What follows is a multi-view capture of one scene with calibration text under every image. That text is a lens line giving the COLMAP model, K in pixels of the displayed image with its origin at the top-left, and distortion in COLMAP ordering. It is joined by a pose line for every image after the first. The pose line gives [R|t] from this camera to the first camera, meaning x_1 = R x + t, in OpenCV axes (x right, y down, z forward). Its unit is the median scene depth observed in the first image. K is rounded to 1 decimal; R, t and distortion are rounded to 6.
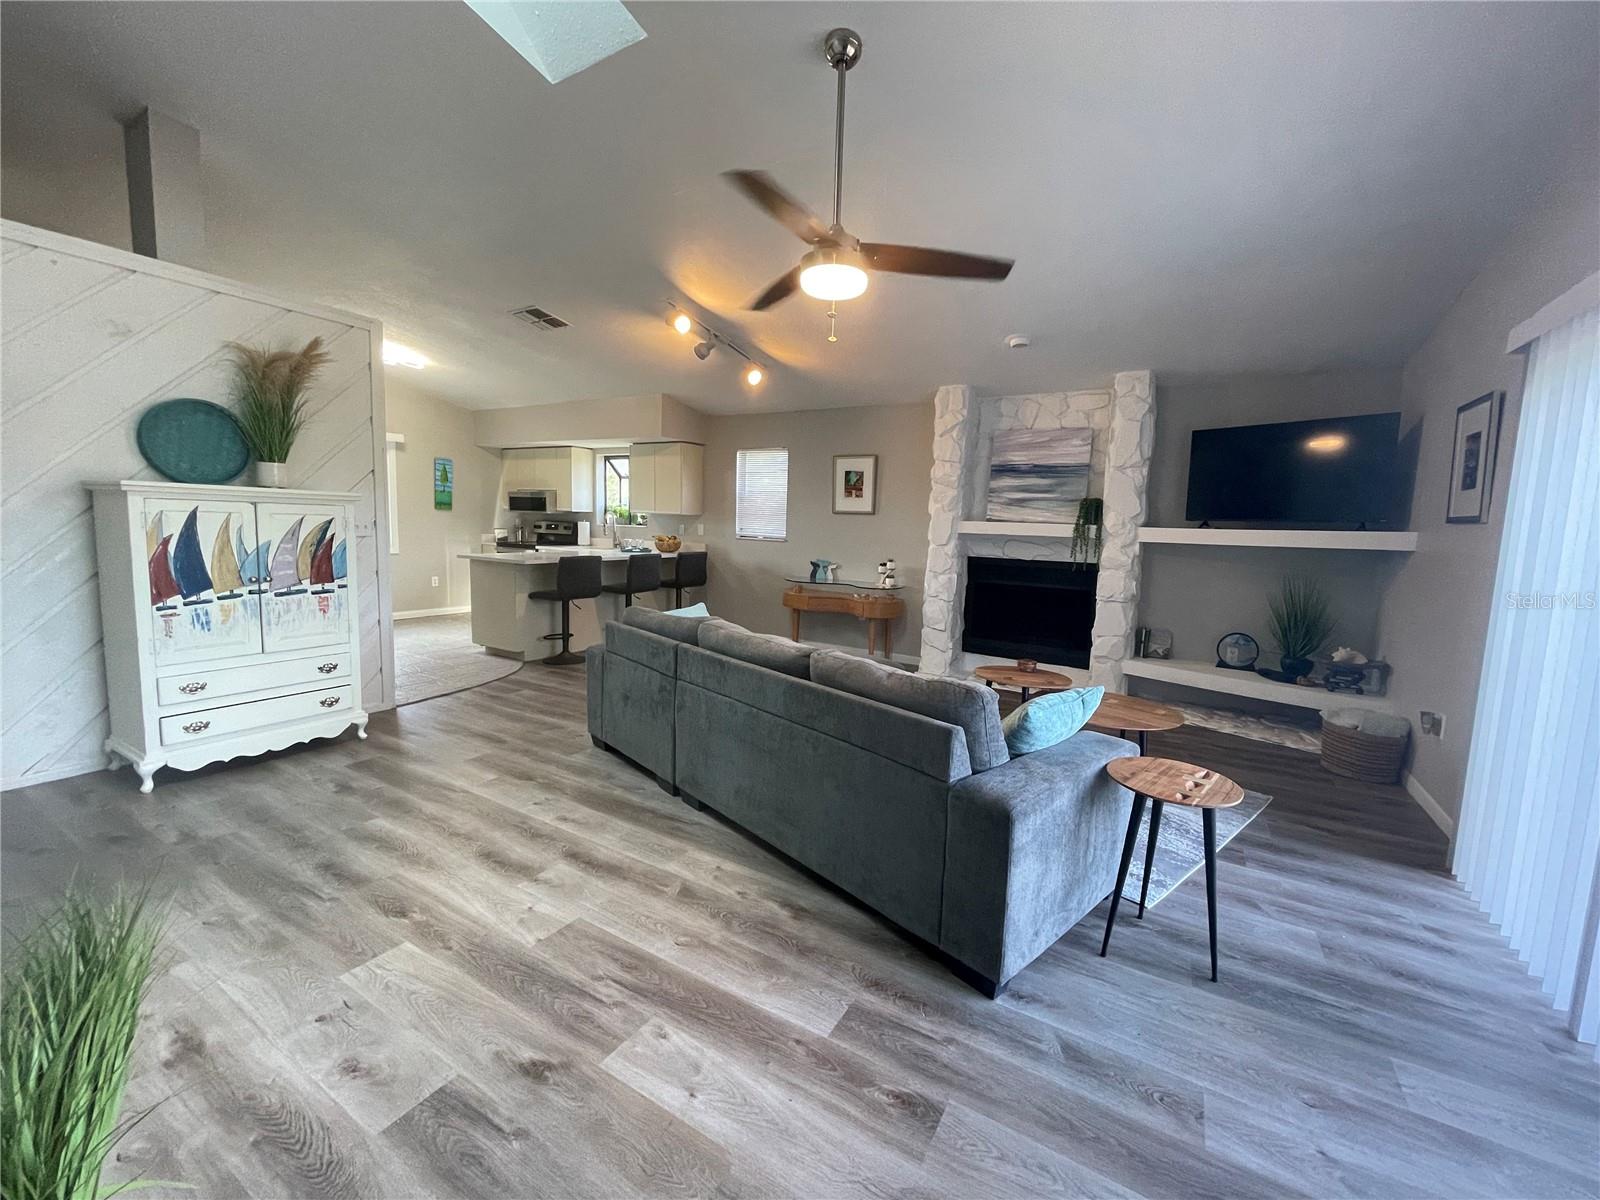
lens RADIAL K [[647.2, 0, 803.7], [0, 647.2, 594.8], [0, 0, 1]] dist [-0.001741, -0.000167]
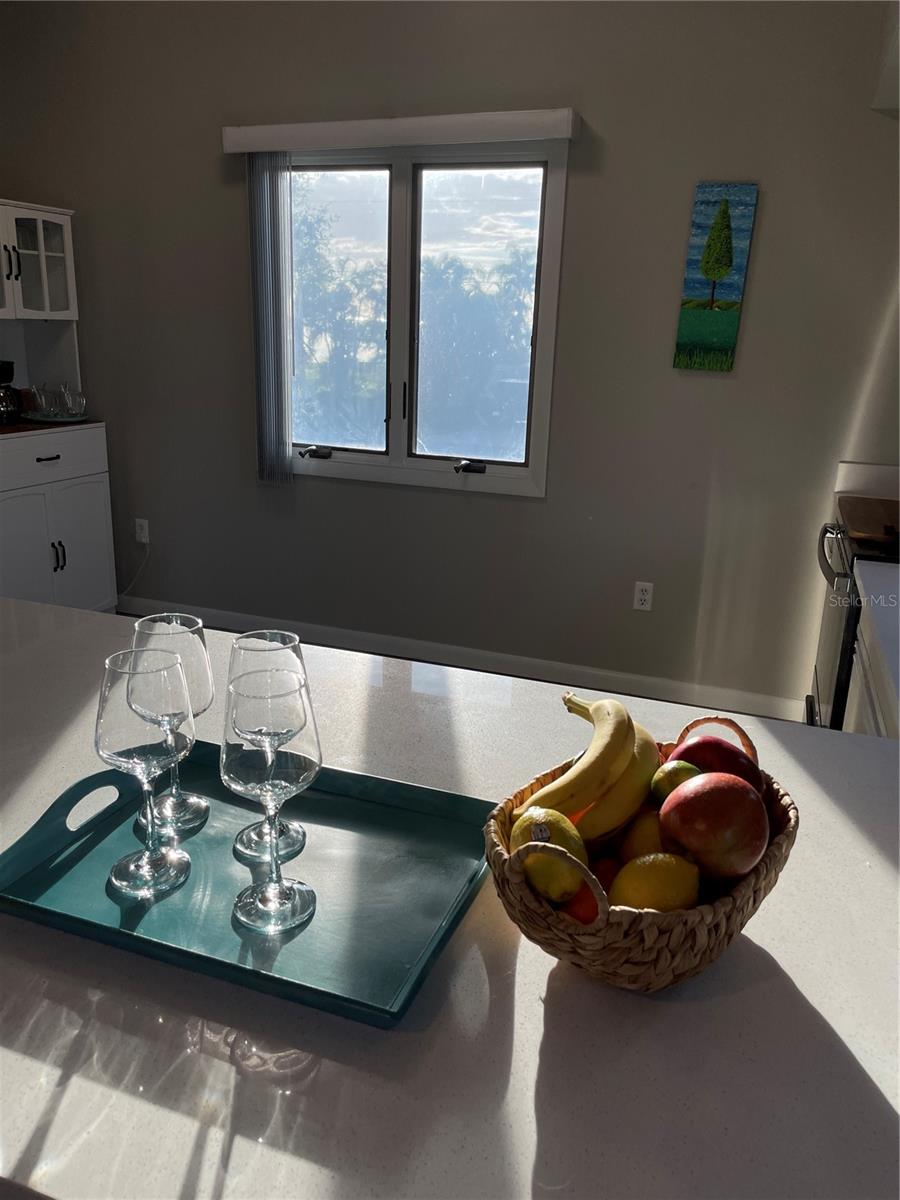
lens RADIAL K [[908.7, 0, 450.0], [0, 908.7, 600.0], [0, 0, 1]] dist [0.088271, -0.123004]
pose [[0.193534, 0.256160, -0.947062, -0.236852], [-0.140642, 0.962586, 0.231619, -0.170270], [0.970960, 0.088371, 0.222321, 1.233425]]
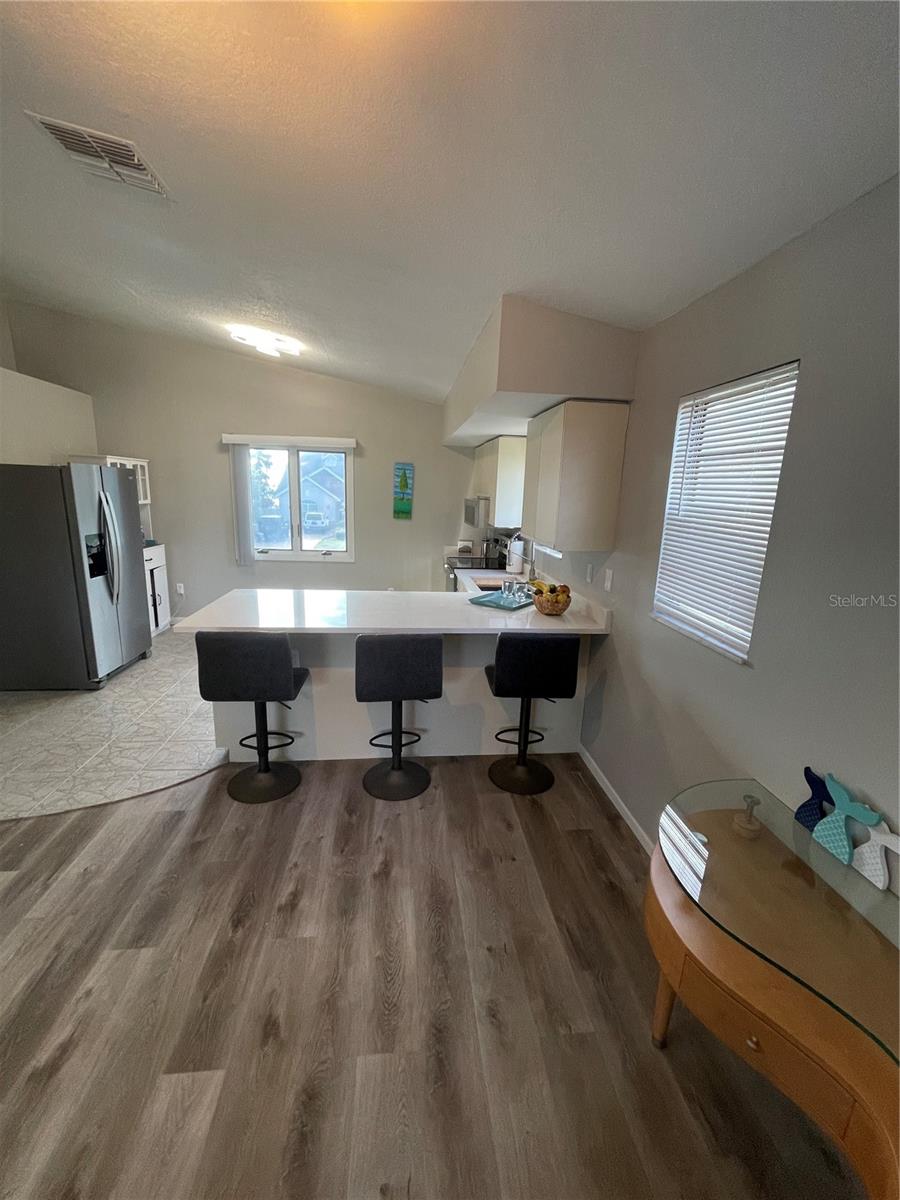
lens RADIAL K [[489.9, 0, 450.0], [0, 489.9, 600.0], [0, 0, 1]] dist [0.000944, 0.000397]
pose [[0.608976, 0.163789, -0.776093, 0.089059], [-0.108911, 0.986447, 0.122724, -0.168293], [0.785676, 0.009789, 0.618561, 0.943444]]
